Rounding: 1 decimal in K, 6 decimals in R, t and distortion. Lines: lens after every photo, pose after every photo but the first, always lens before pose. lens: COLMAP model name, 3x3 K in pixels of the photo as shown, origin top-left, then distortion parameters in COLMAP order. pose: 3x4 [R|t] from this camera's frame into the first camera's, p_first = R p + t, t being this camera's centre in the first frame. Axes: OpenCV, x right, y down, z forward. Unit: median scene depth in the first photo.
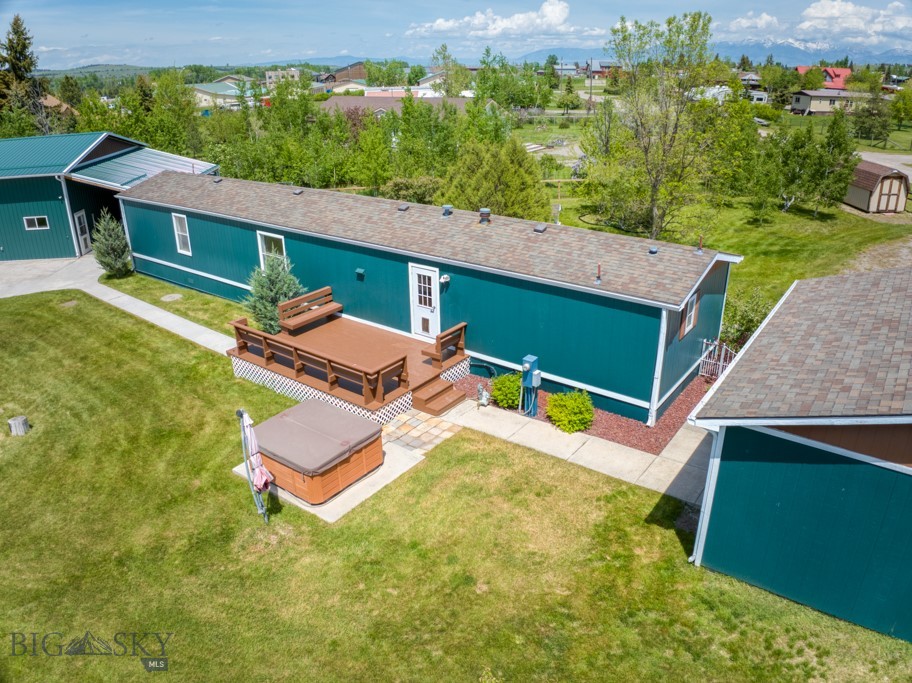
lens RADIAL K [[661.3, 0, 461.8], [0, 661.3, 337.1], [0, 0, 1]] dist [-0.103082, -0.013829]
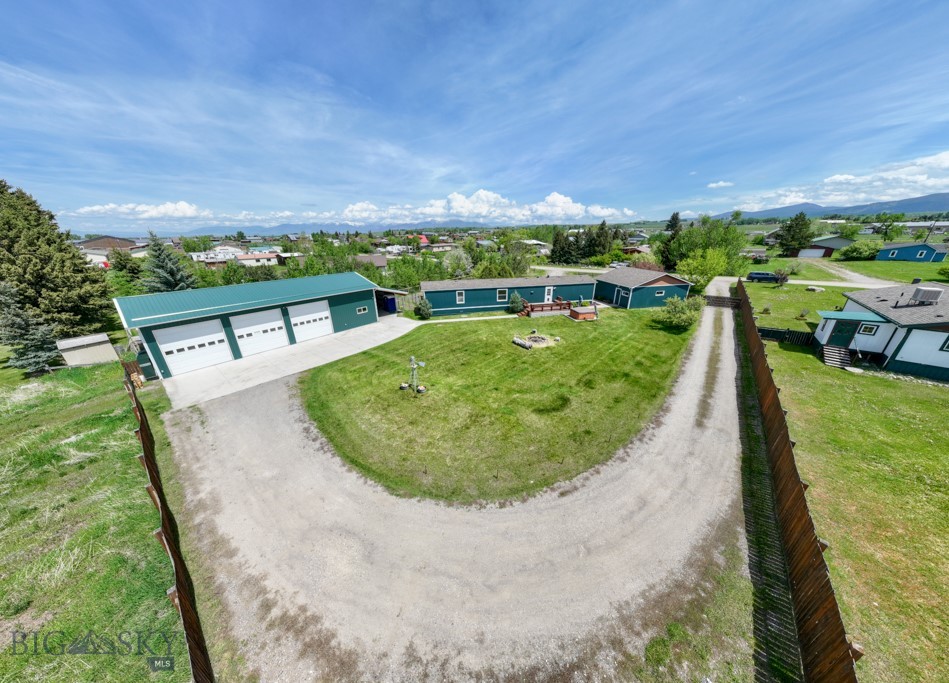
lens RADIAL K [[278.6, 0, 468.5], [0, 278.6, 347.9], [0, 0, 1]] dist [0.010943, -0.000944]
pose [[0.665985, -0.280286, 0.691306, -1.945618], [0.291743, 0.950779, 0.104431, -0.064562], [-0.686549, 0.132134, 0.714976, -0.025251]]
